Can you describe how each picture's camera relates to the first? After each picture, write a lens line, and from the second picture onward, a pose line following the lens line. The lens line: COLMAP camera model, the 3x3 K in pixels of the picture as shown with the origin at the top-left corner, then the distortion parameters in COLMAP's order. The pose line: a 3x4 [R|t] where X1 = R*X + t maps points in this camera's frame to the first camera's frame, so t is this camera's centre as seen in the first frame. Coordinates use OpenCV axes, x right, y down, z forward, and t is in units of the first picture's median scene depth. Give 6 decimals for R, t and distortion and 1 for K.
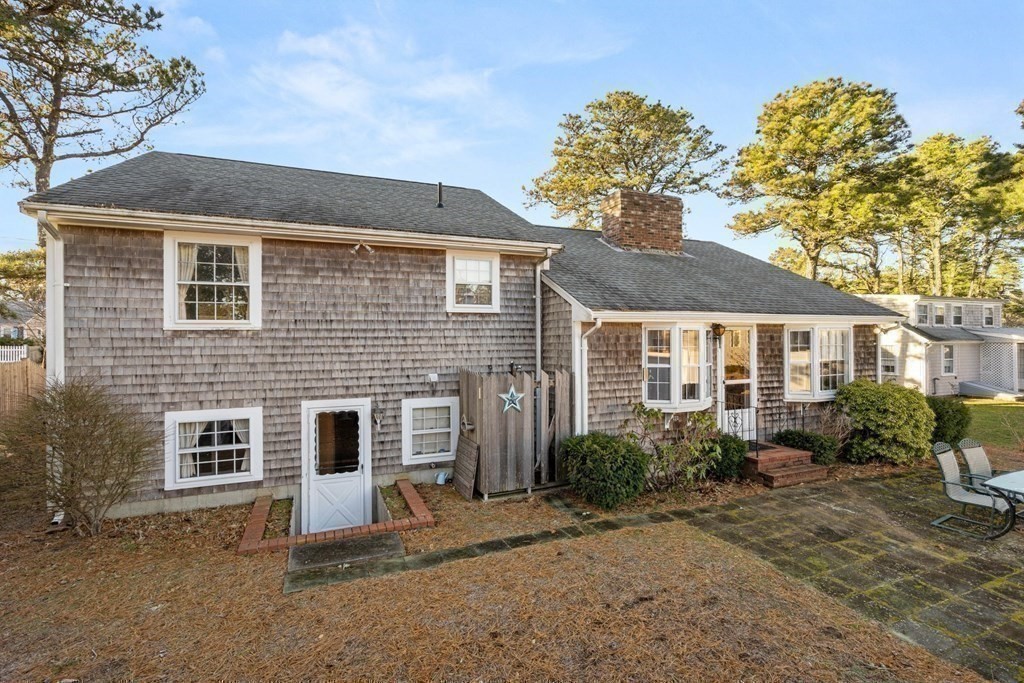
lens RADIAL K [[458.6, 0, 503.7], [0, 458.6, 337.9], [0, 0, 1]] dist [-0.004066, 0.000423]
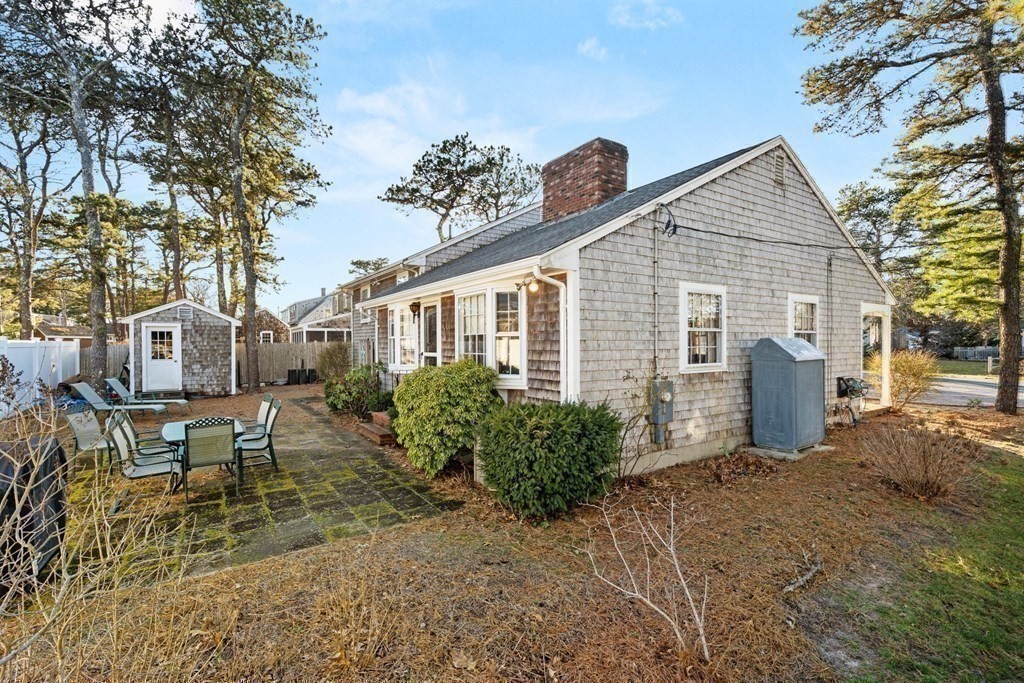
lens RADIAL K [[458.6, 0, 510.0], [0, 458.6, 342.6], [0, 0, 1]] dist [-0.004066, 0.000423]
pose [[0.200006, 0.004683, -0.979783, 1.926816], [0.004730, 0.999972, 0.005745, 0.076506], [0.979783, -0.005783, 0.199979, 1.172913]]
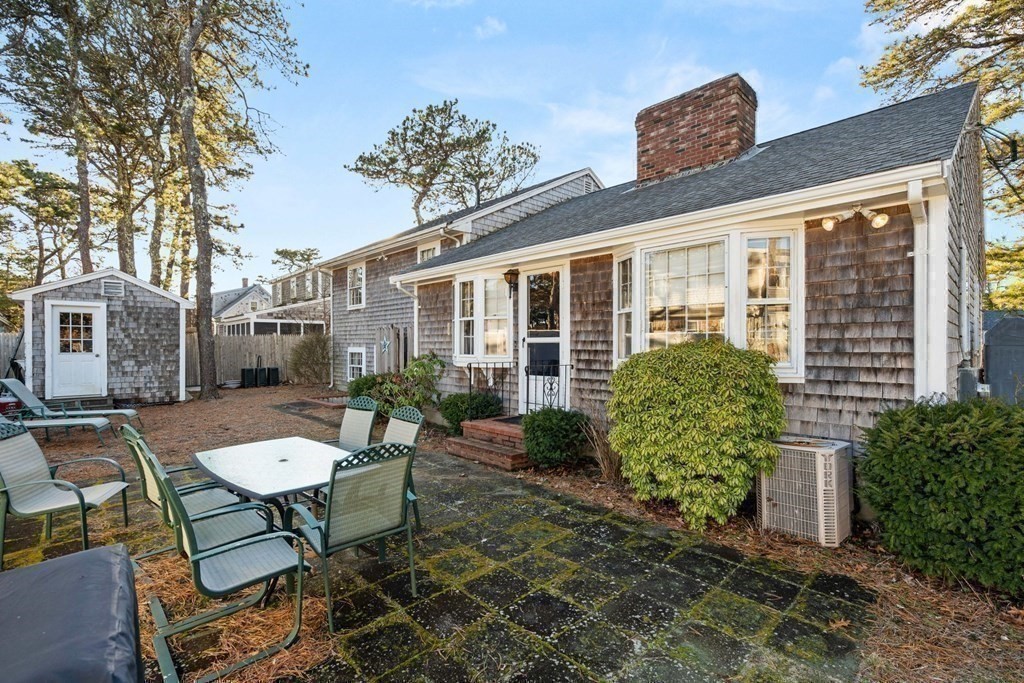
lens RADIAL K [[458.6, 0, 511.2], [0, 458.6, 343.8], [0, 0, 1]] dist [-0.004066, 0.000423]
pose [[0.370726, 0.003064, -0.928737, 1.465946], [-0.001566, 0.999995, 0.002674, 0.121089], [0.928741, 0.000464, 0.370729, 0.803177]]
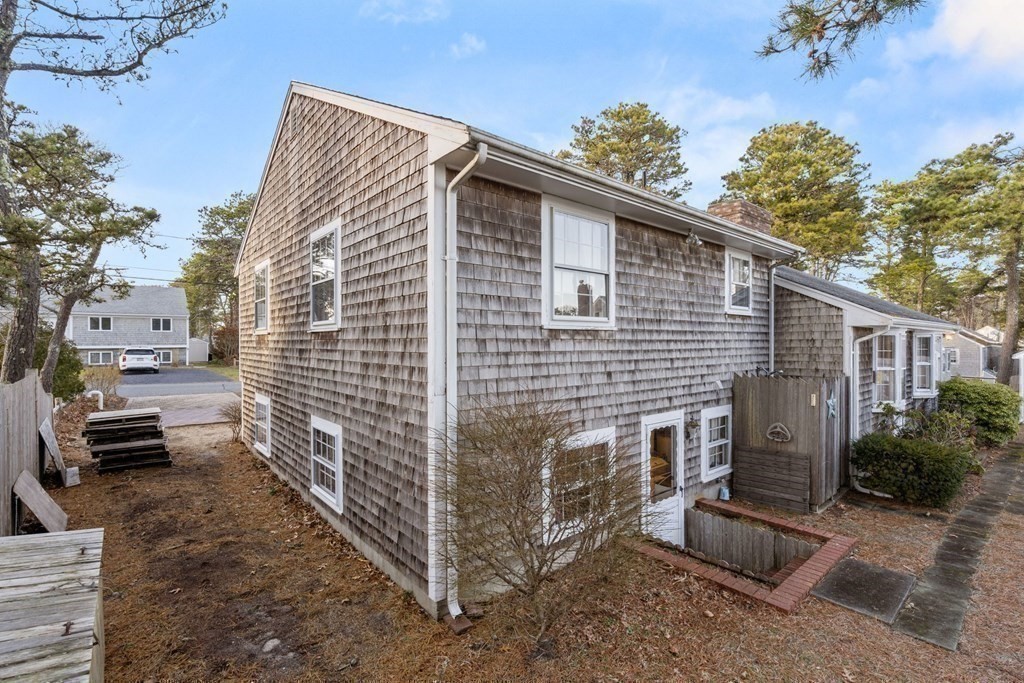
lens RADIAL K [[458.6, 0, 506.4], [0, 458.6, 343.3], [0, 0, 1]] dist [-0.004066, 0.000423]
pose [[0.953123, 0.003986, 0.302557, -0.898681], [-0.004736, 0.999987, 0.001744, 0.004454], [-0.302547, -0.003095, 0.953130, 0.277826]]
